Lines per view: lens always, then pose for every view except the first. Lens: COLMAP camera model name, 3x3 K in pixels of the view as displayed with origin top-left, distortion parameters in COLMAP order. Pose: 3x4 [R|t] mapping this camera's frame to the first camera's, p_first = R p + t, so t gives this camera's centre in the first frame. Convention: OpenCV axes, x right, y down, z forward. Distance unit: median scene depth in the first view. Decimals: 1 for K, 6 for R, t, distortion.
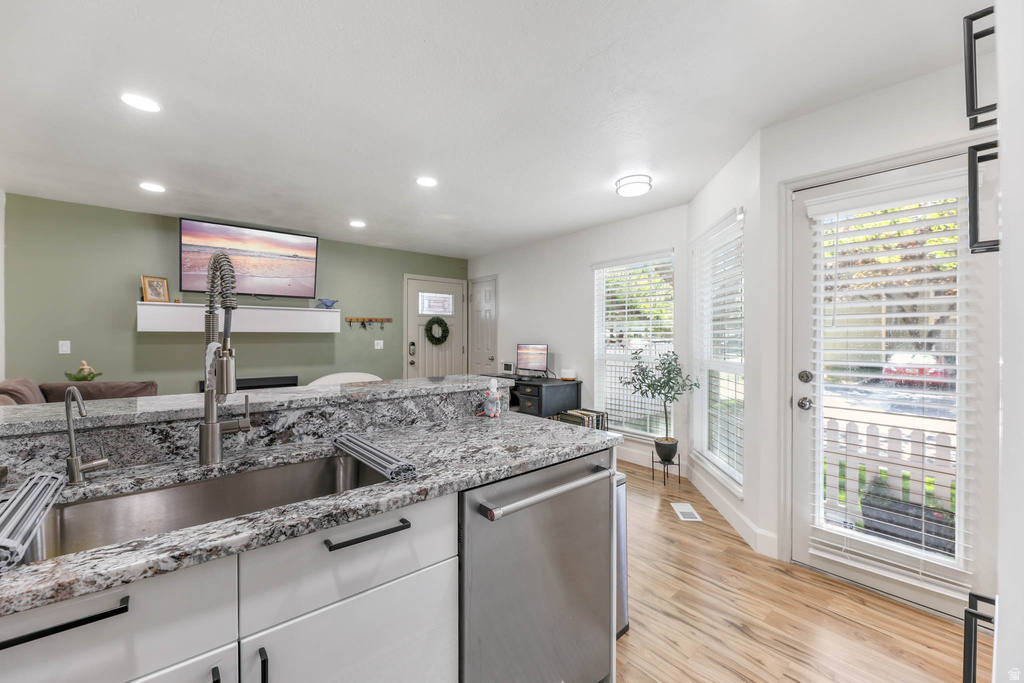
lens RADIAL K [[420.2, 0, 508.5], [0, 420.2, 337.2], [0, 0, 1]] dist [-0.012604, -0.000103]
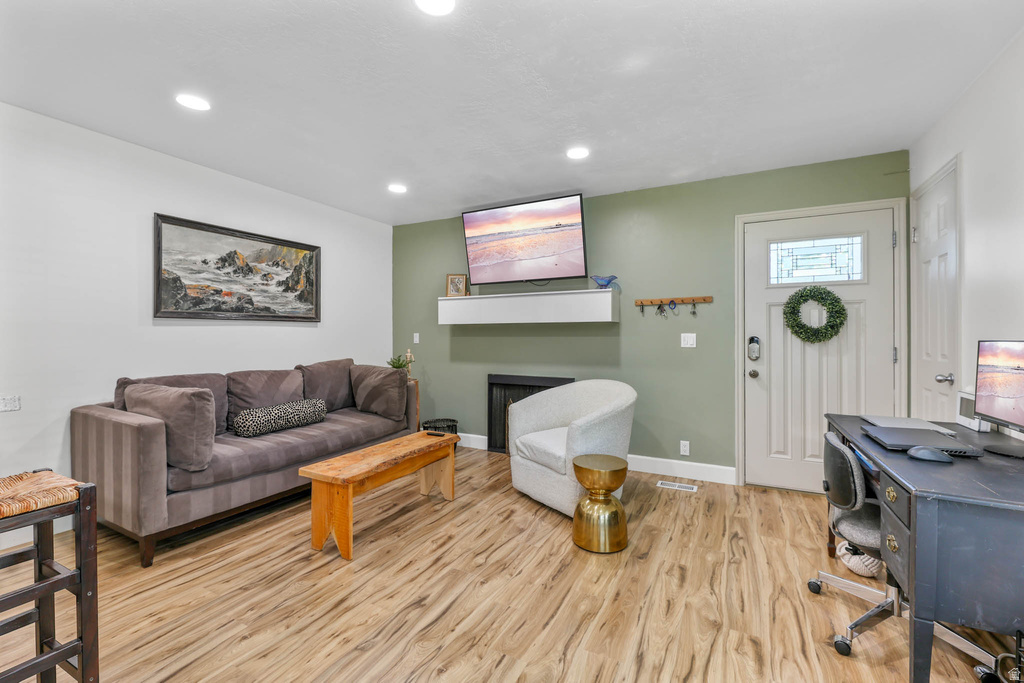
lens RADIAL K [[435.9, 0, 511.3], [0, 435.9, 335.0], [0, 0, 1]] dist [-0.001928, -0.000297]
pose [[0.396057, -0.005176, -0.918211, 0.219946], [-0.002002, 0.999977, -0.006500, 0.018086], [0.918224, 0.004412, 0.396038, 0.632632]]
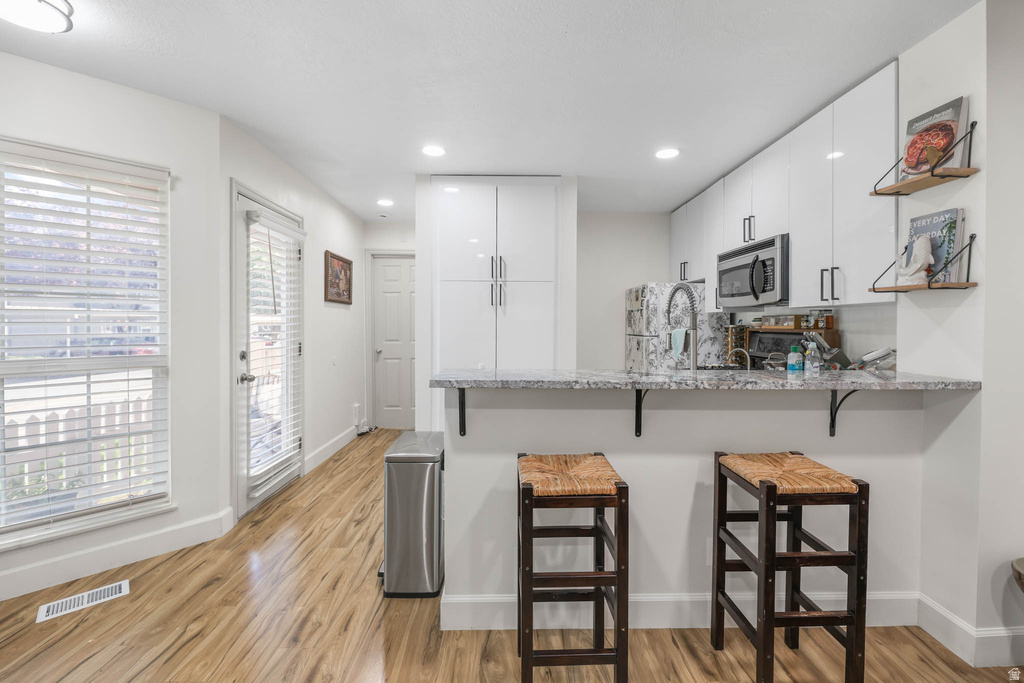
lens RADIAL K [[412.2, 0, 517.5], [0, 412.2, 328.9], [0, 0, 1]] dist [-0.002185, -0.000722]
pose [[-0.789074, -0.013761, 0.614144, -0.310571], [-0.005646, 0.999869, 0.015150, -0.002139], [-0.614273, 0.008487, -0.789048, 0.729742]]
